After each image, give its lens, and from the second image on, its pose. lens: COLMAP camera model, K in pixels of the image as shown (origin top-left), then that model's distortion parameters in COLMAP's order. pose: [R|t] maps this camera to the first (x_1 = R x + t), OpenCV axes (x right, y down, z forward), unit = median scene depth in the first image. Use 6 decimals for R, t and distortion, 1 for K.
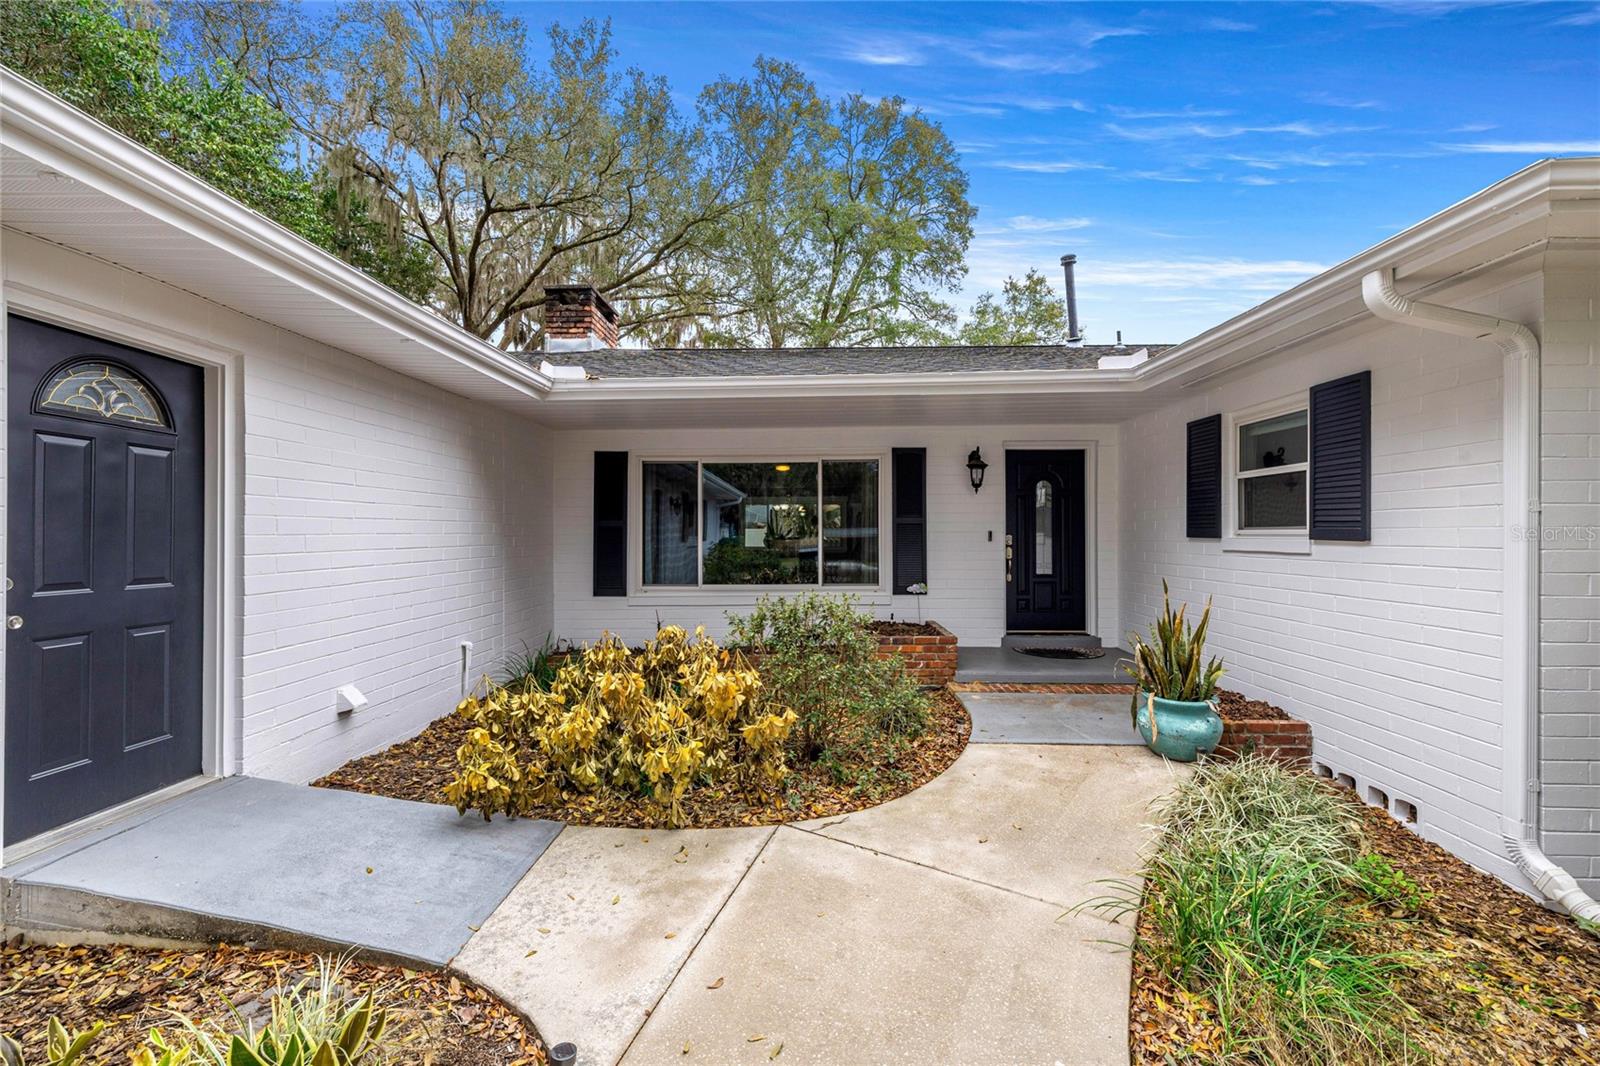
lens RADIAL K [[672.9, 0, 803.4], [0, 672.9, 530.5], [0, 0, 1]] dist [0.002237, -0.000110]
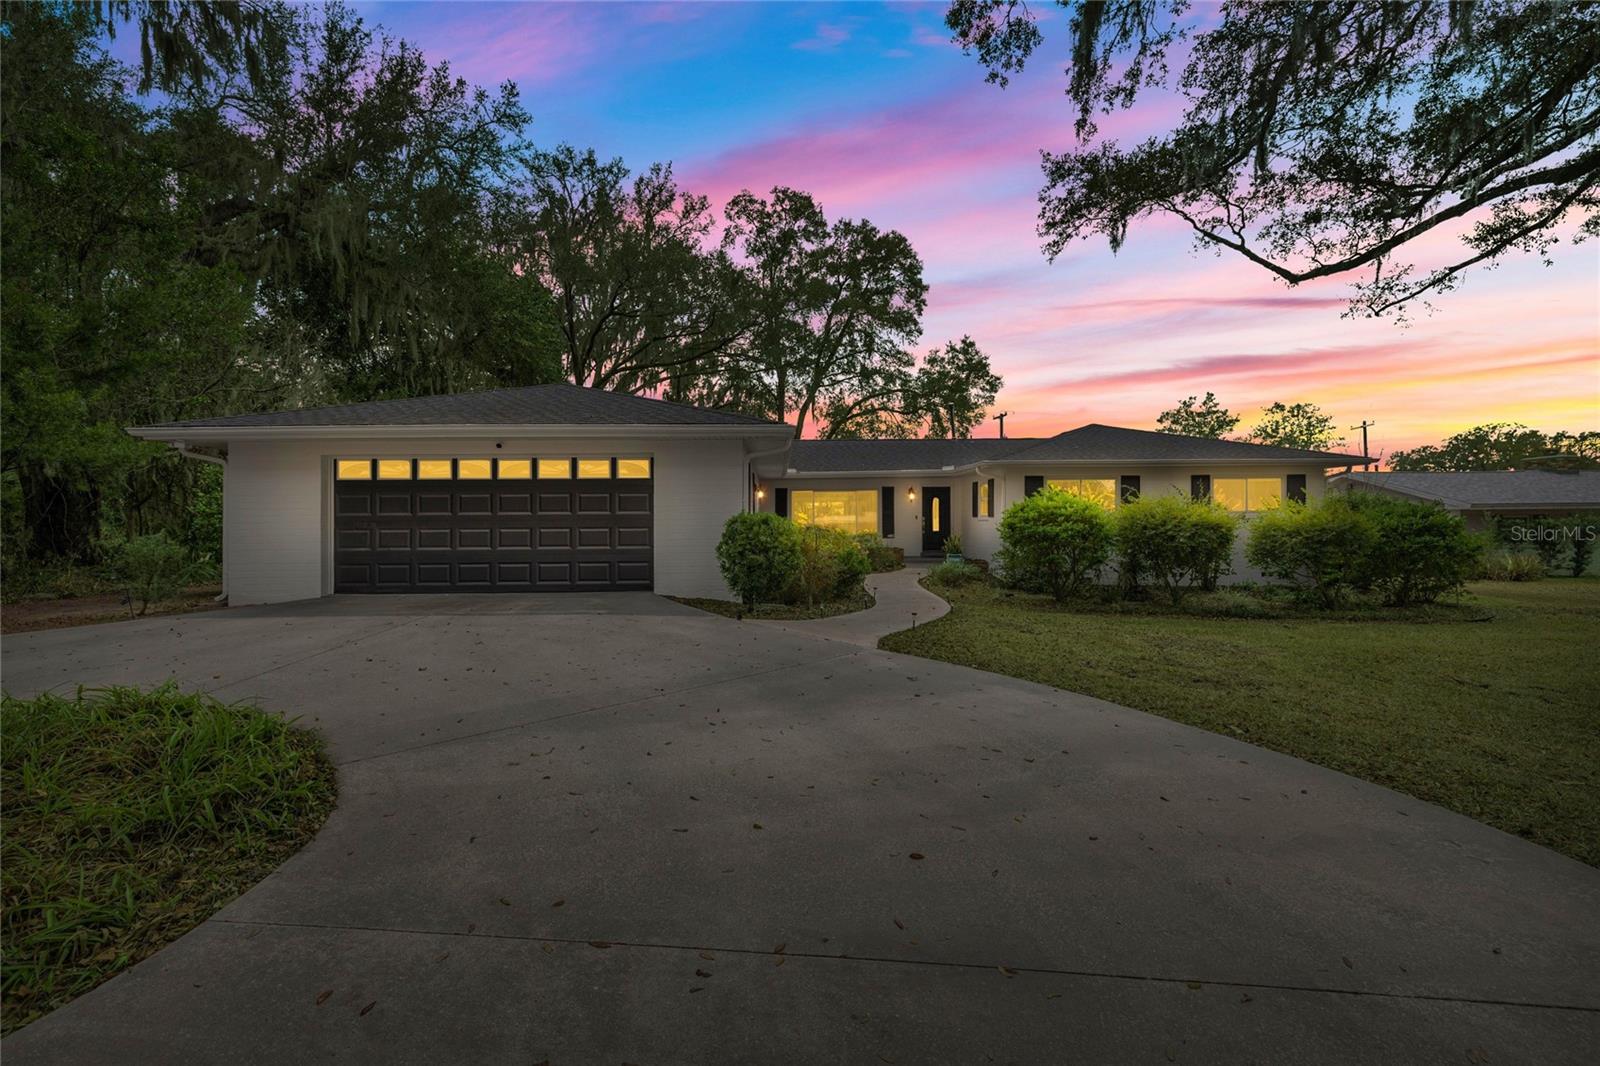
lens RADIAL K [[672.9, 0, 794.3], [0, 672.9, 530.1], [0, 0, 1]] dist [0.002237, -0.000110]
pose [[0.999359, -0.008700, 0.034730, -0.070440], [0.008278, 0.999890, 0.012286, 0.004899], [-0.034833, -0.011990, 0.999321, -0.379653]]
